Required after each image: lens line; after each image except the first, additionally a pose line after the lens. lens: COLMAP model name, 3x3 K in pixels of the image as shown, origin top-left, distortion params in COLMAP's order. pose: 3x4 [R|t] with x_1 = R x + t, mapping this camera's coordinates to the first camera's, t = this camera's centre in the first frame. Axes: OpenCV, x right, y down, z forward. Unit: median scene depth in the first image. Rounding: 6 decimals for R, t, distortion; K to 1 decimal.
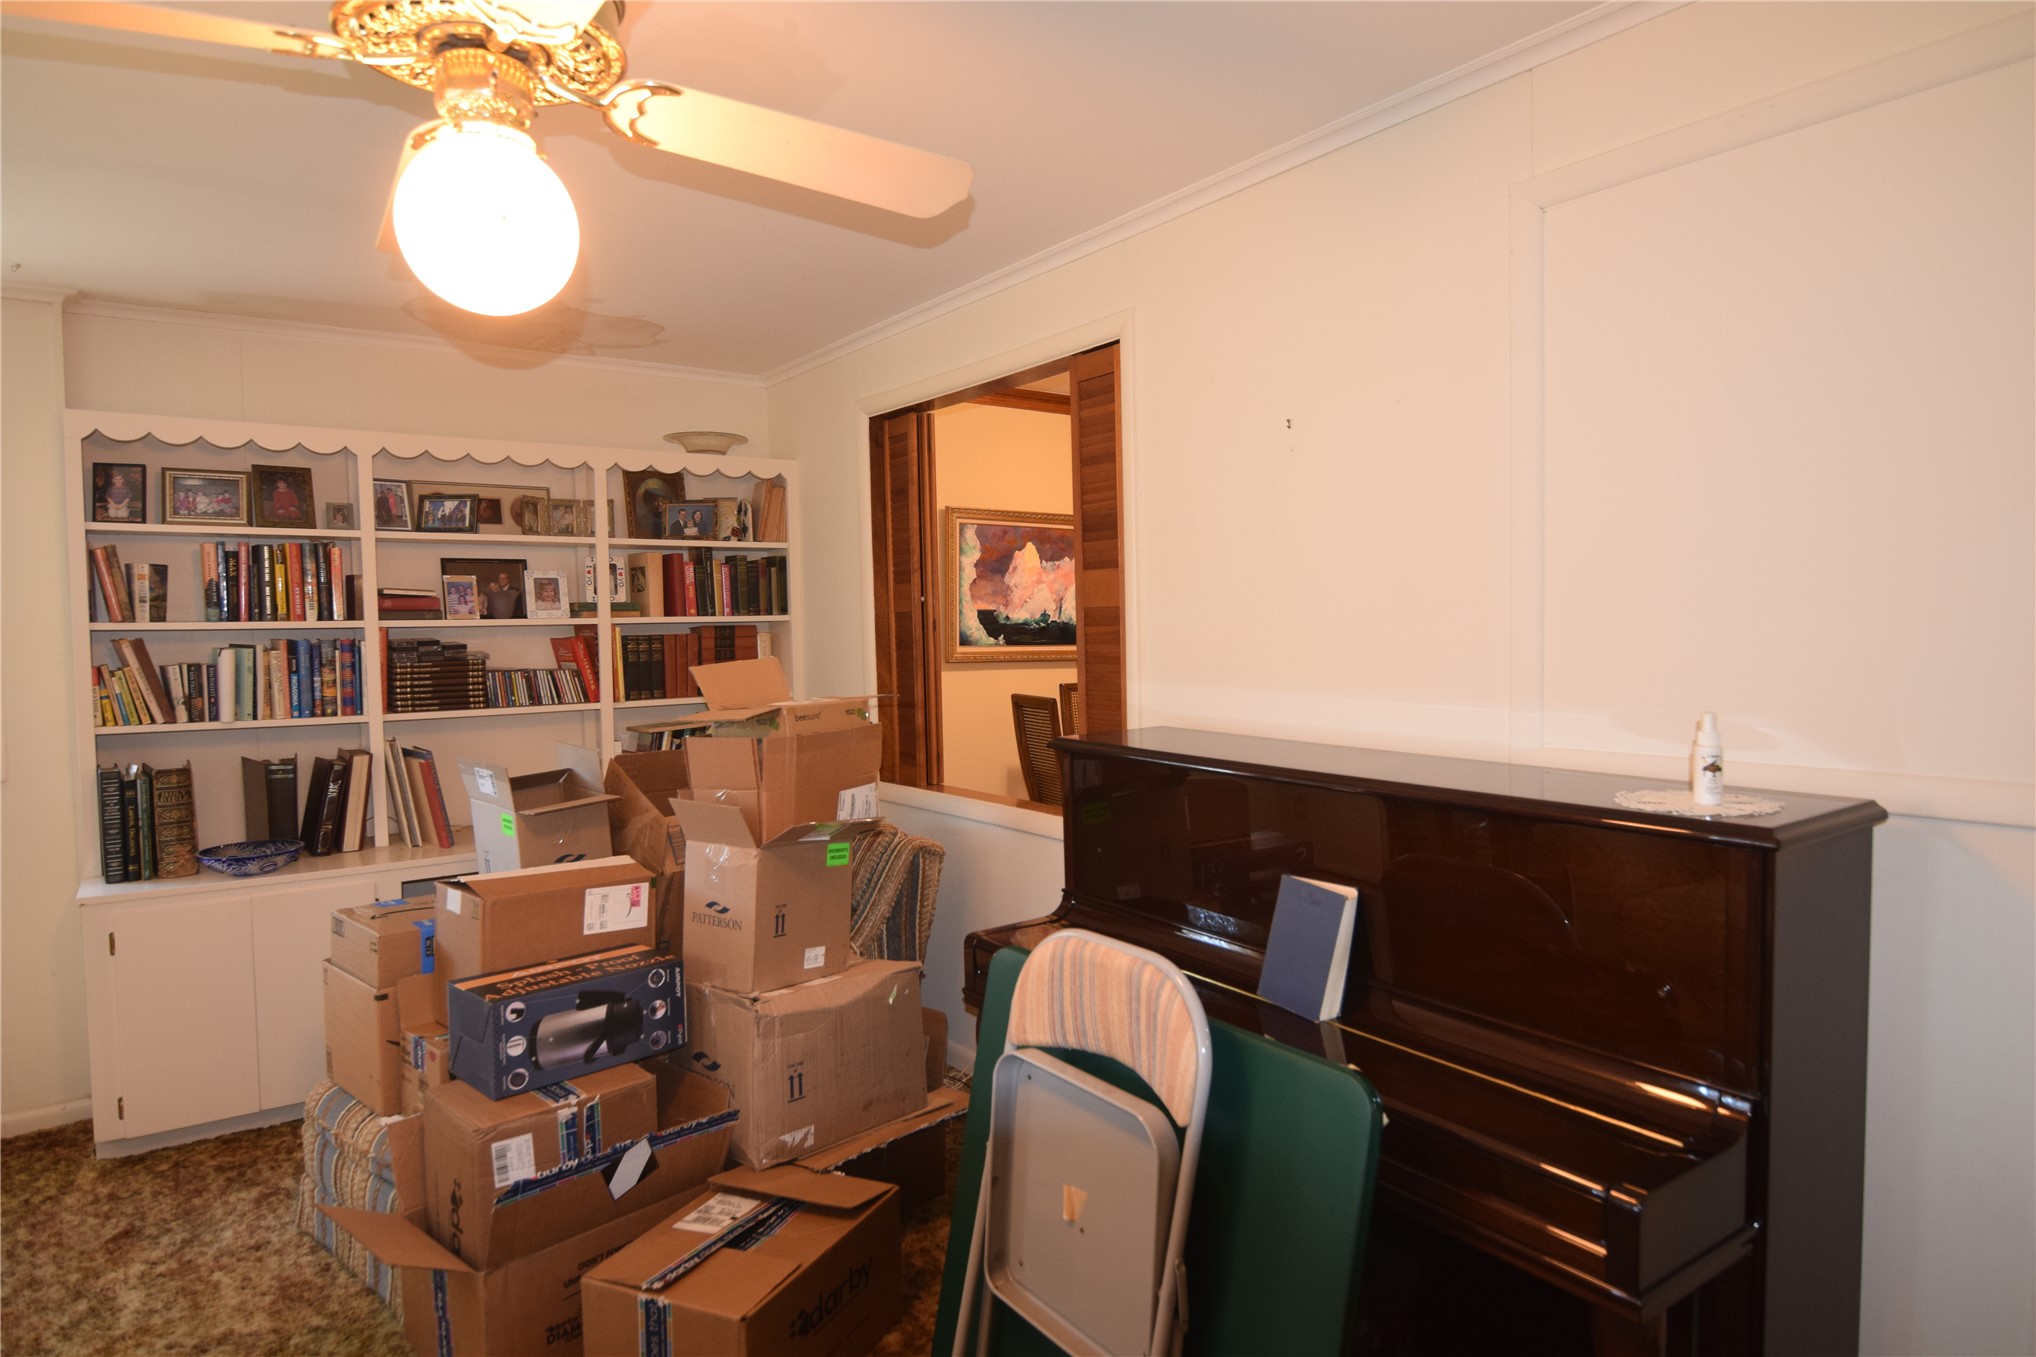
lens RADIAL K [[1201.8, 0, 1017.8], [0, 1201.8, 631.7], [0, 0, 1]] dist [0.000179, -0.010246]
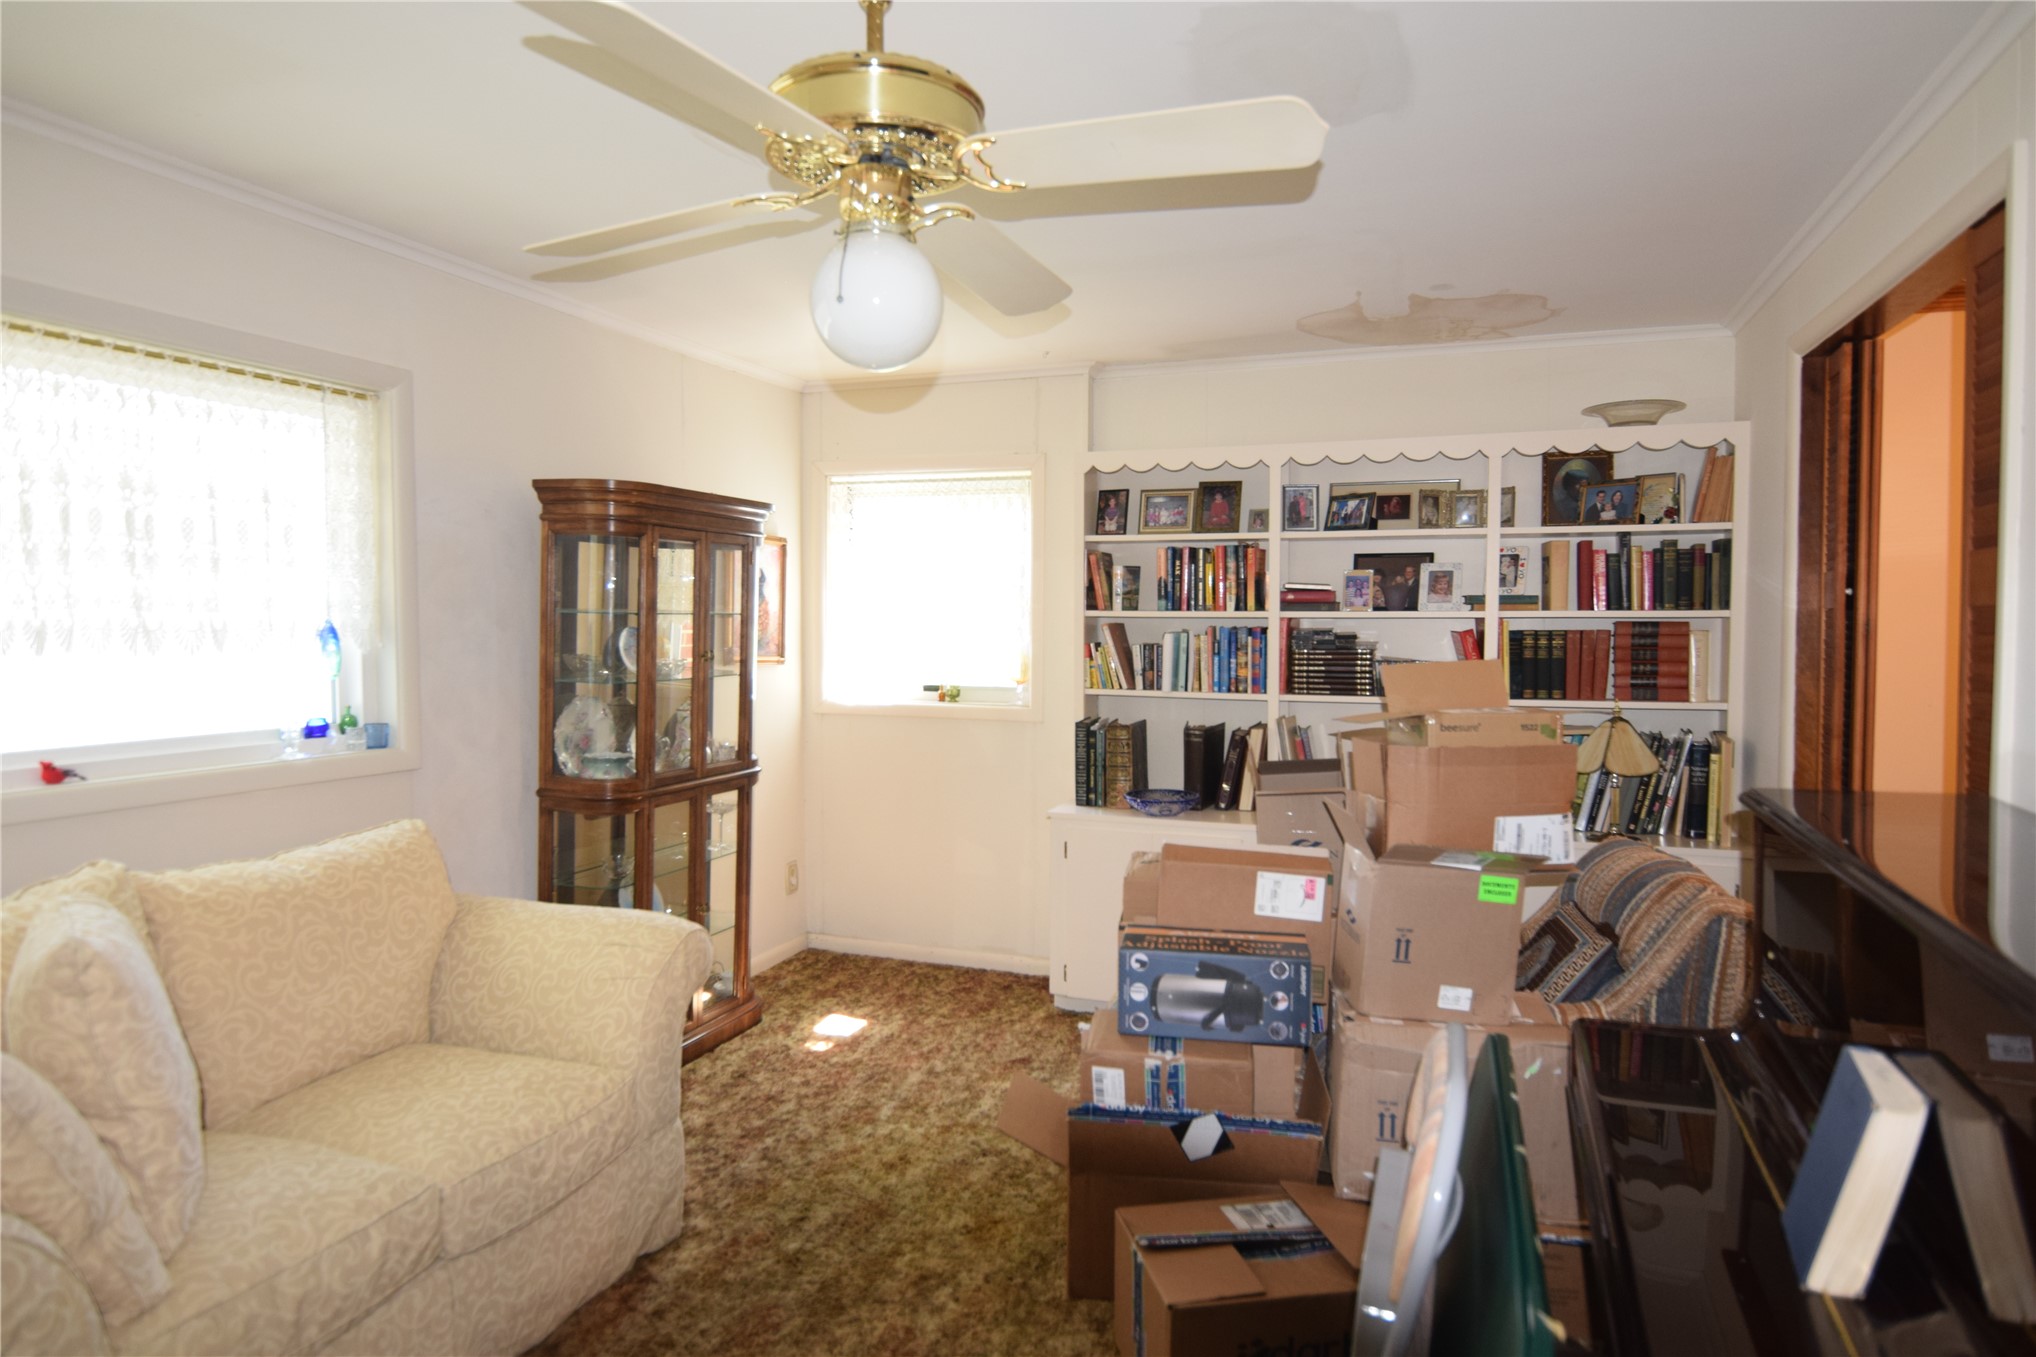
lens RADIAL K [[1201.8, 0, 1017.8], [0, 1201.8, 631.7], [0, 0, 1]] dist [0.000179, -0.010246]
pose [[0.556311, 0.026405, -0.830554, 0.280313], [-0.017366, 0.999646, 0.020149, -0.009073], [0.830793, 0.003214, 0.556573, 0.172379]]
